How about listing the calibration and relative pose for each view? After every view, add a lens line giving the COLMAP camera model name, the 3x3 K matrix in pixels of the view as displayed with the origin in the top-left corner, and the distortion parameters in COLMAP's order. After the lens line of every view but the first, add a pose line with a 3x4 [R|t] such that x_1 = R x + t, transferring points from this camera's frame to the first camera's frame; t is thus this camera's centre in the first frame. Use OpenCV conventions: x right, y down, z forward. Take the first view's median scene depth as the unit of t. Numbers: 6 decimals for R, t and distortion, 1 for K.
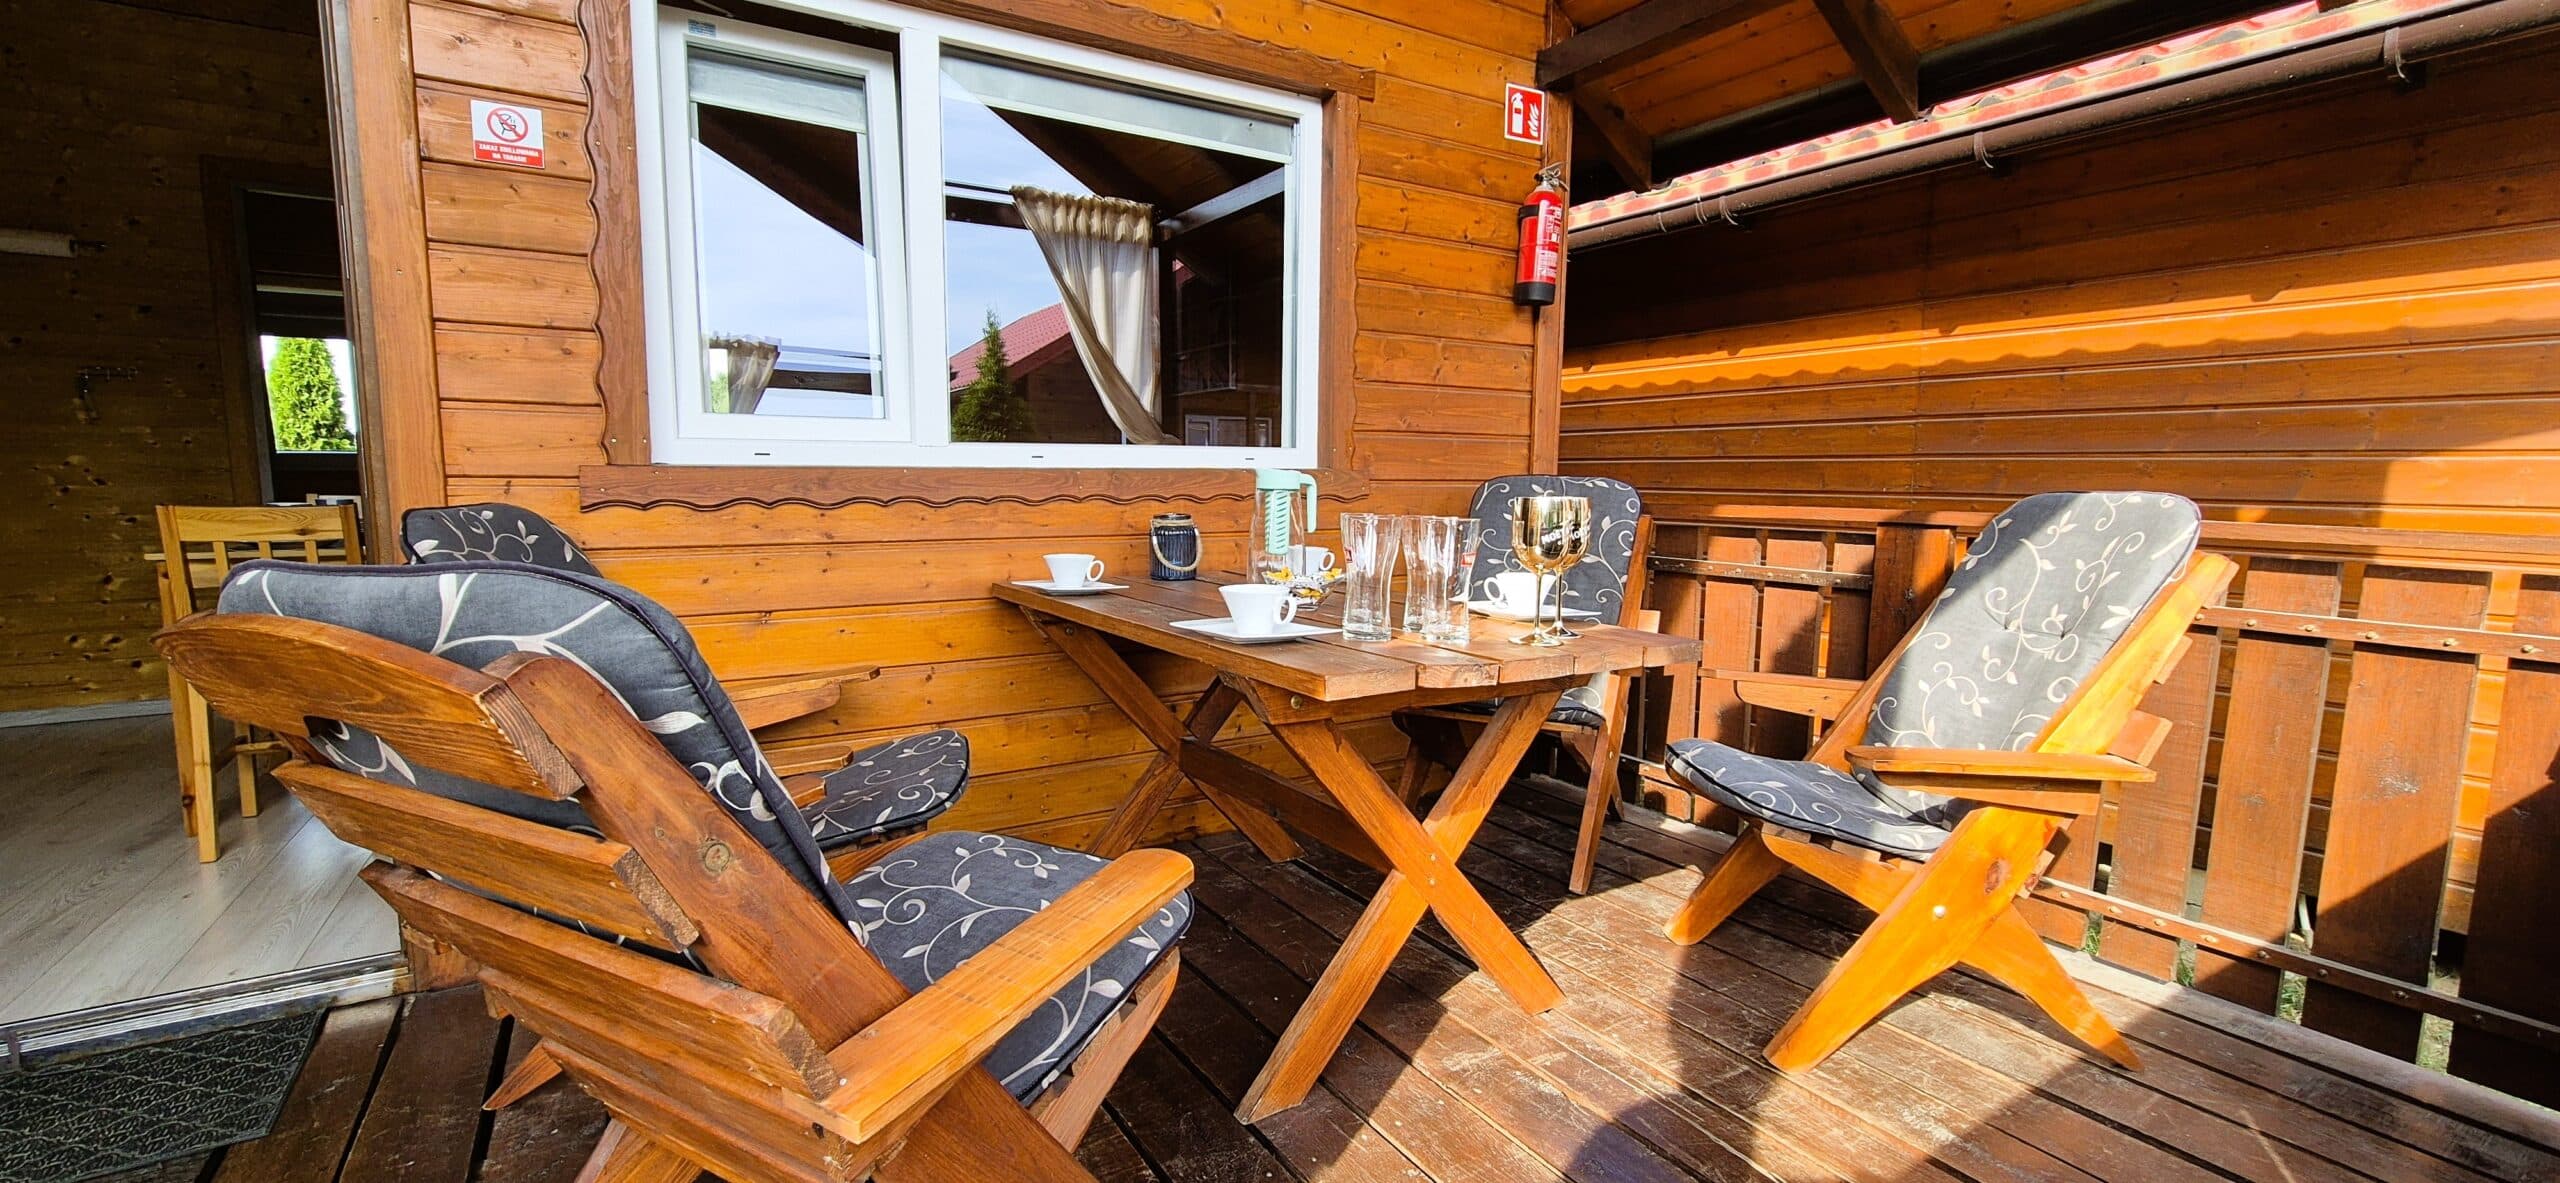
lens RADIAL K [[1067.4, 0, 1286.0], [0, 1067.4, 594.8], [0, 0, 1]] dist [-0.005035, 0.000047]
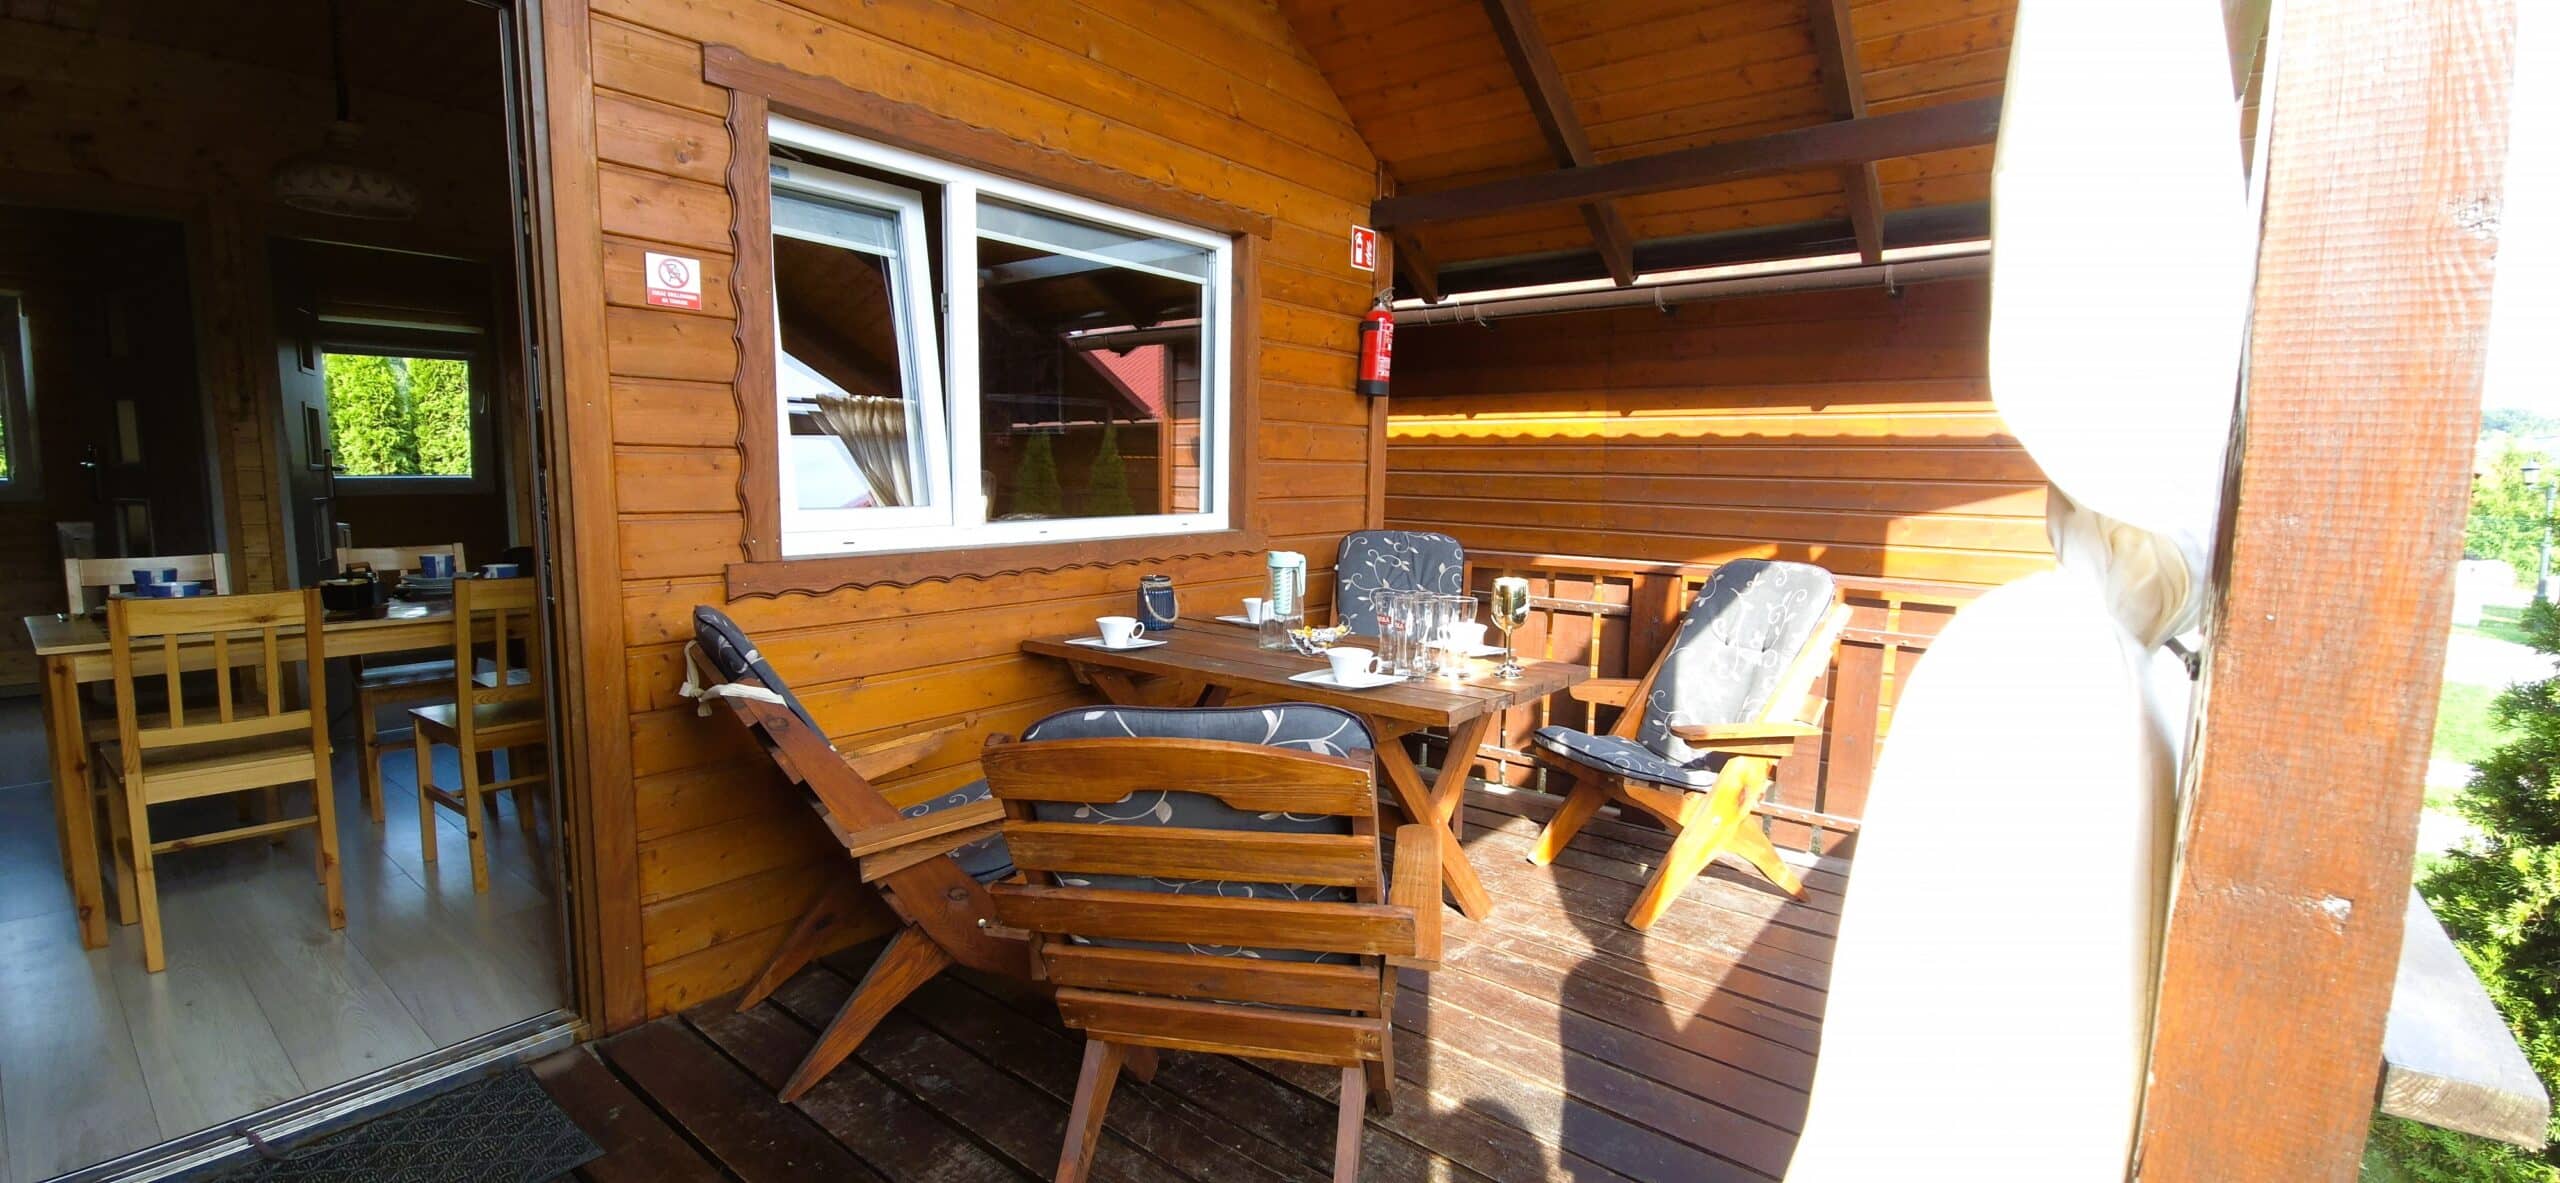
lens RADIAL K [[1067.4, 0, 1291.4], [0, 1067.4, 595.4], [0, 0, 1]] dist [-0.005035, 0.000047]
pose [[0.941452, -0.034203, 0.335409, -0.437758], [0.029773, 0.999388, 0.018343, -0.083242], [-0.335831, -0.007283, 0.941894, -0.270809]]
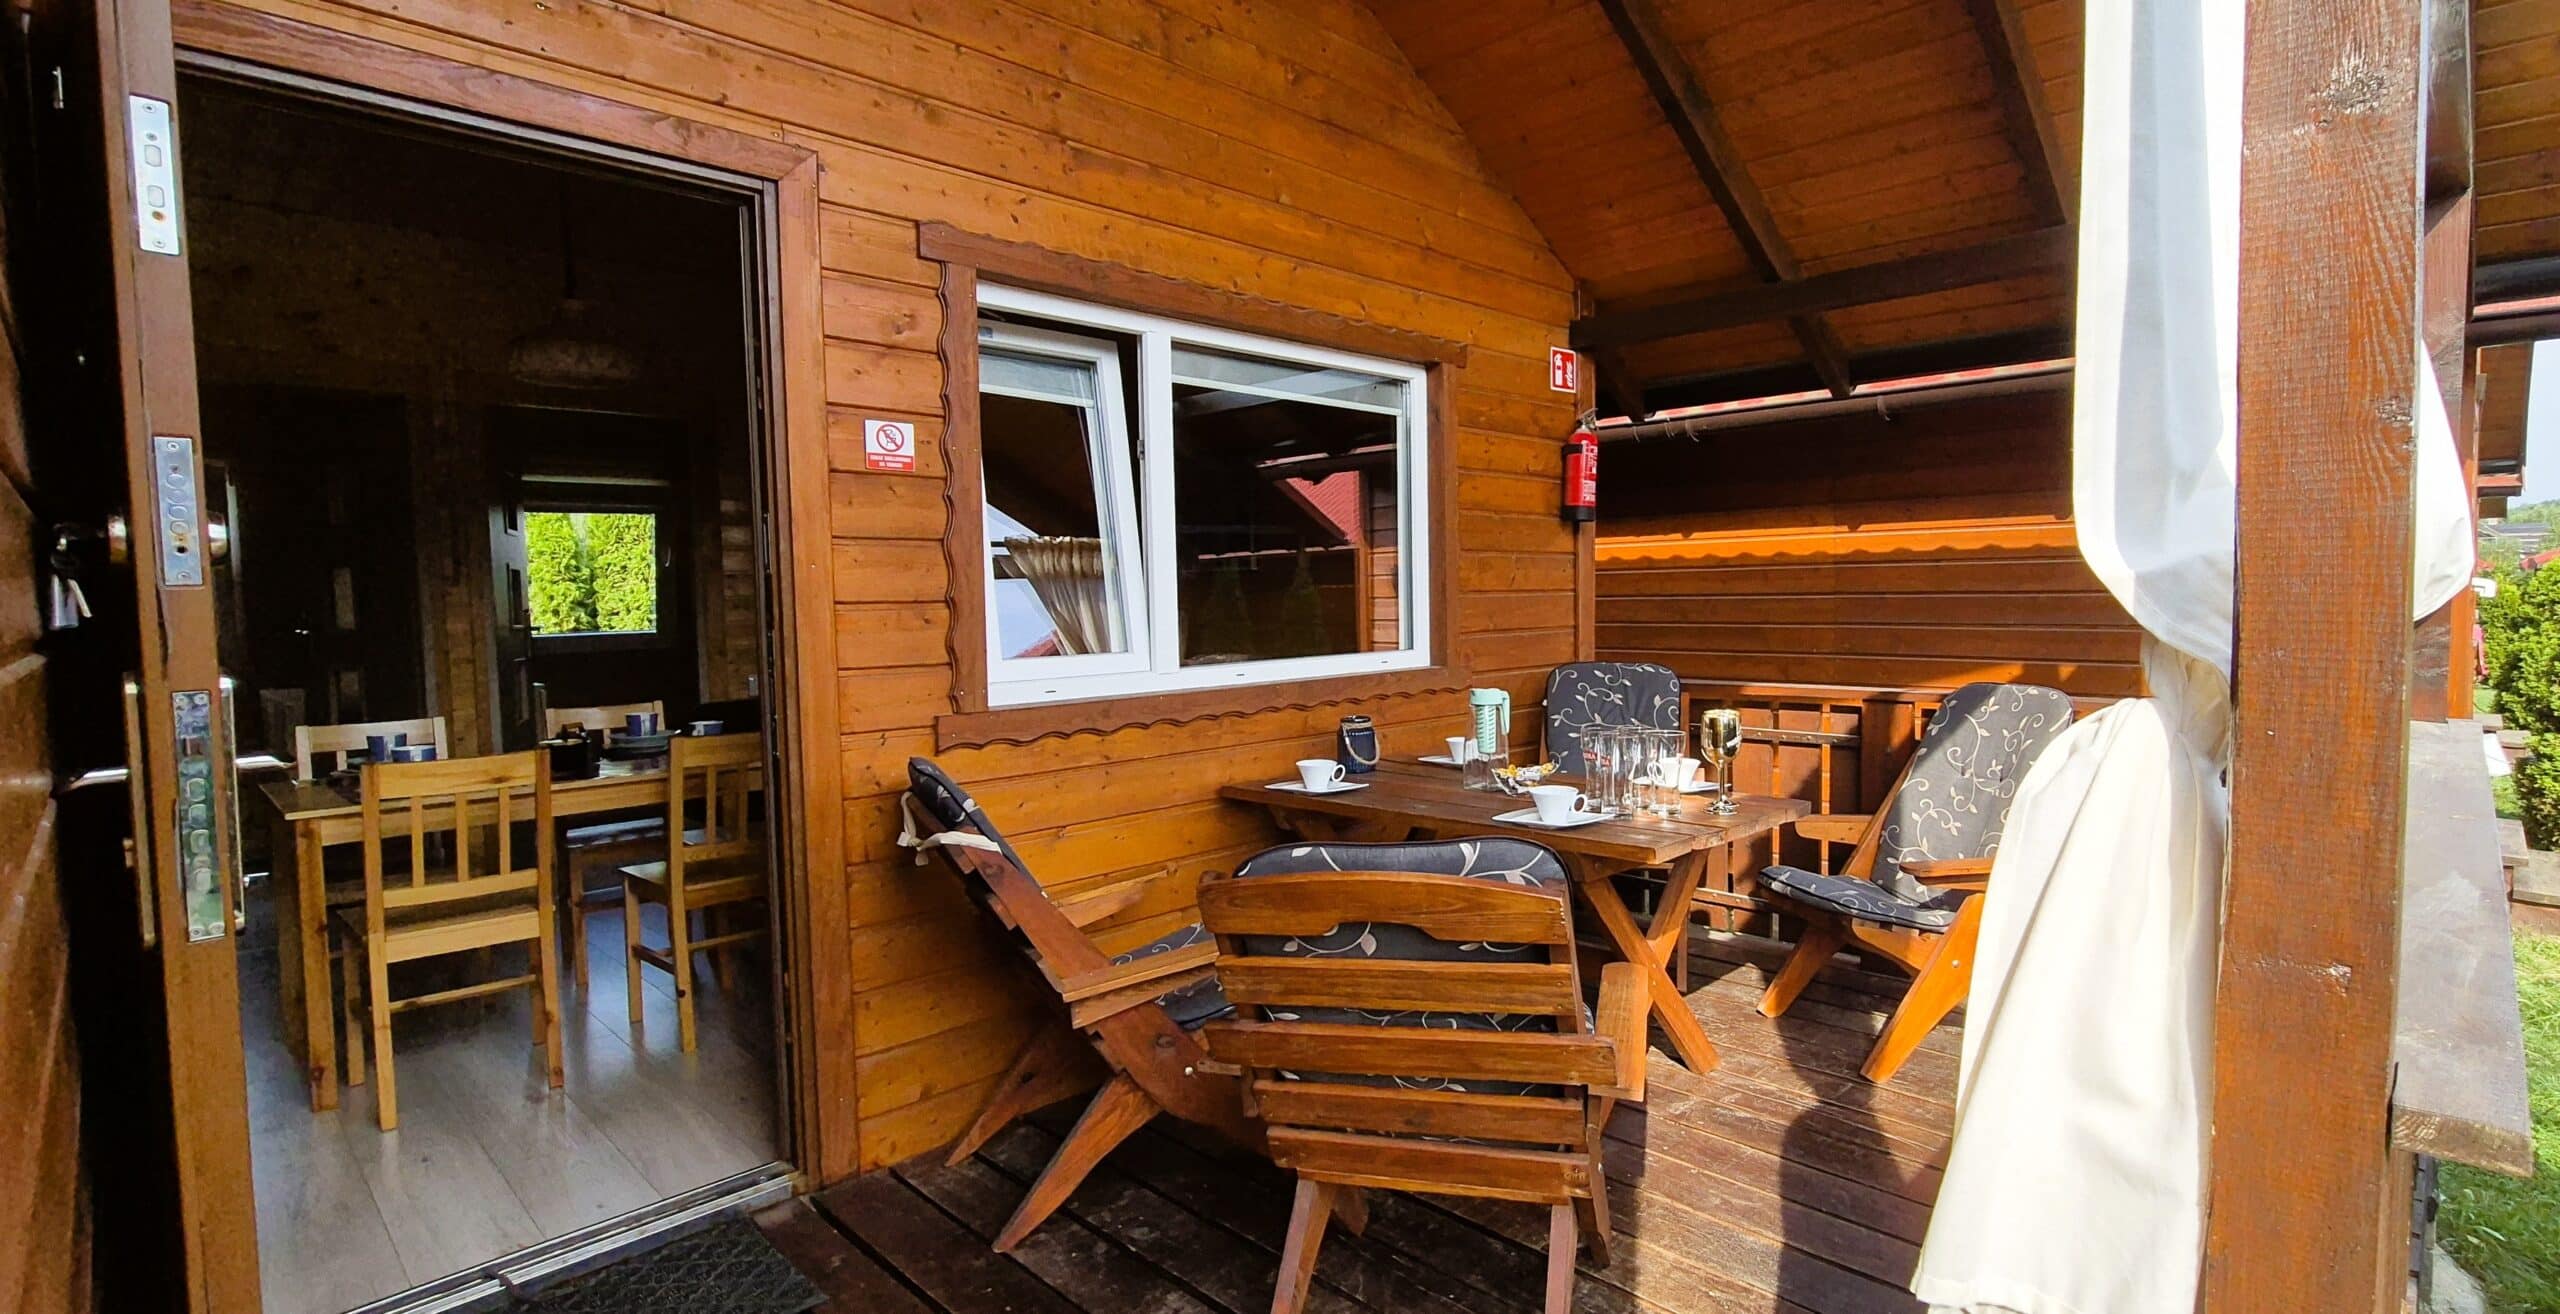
lens RADIAL K [[1193.3, 0, 1431.1], [0, 1193.3, 660.4], [0, 0, 1]] dist [-0.009226, 0.001604]
pose [[0.959637, -0.039955, 0.278390, -0.463171], [0.054855, 0.997437, -0.045936, -0.084947], [-0.275841, 0.059353, 0.959369, -0.382586]]
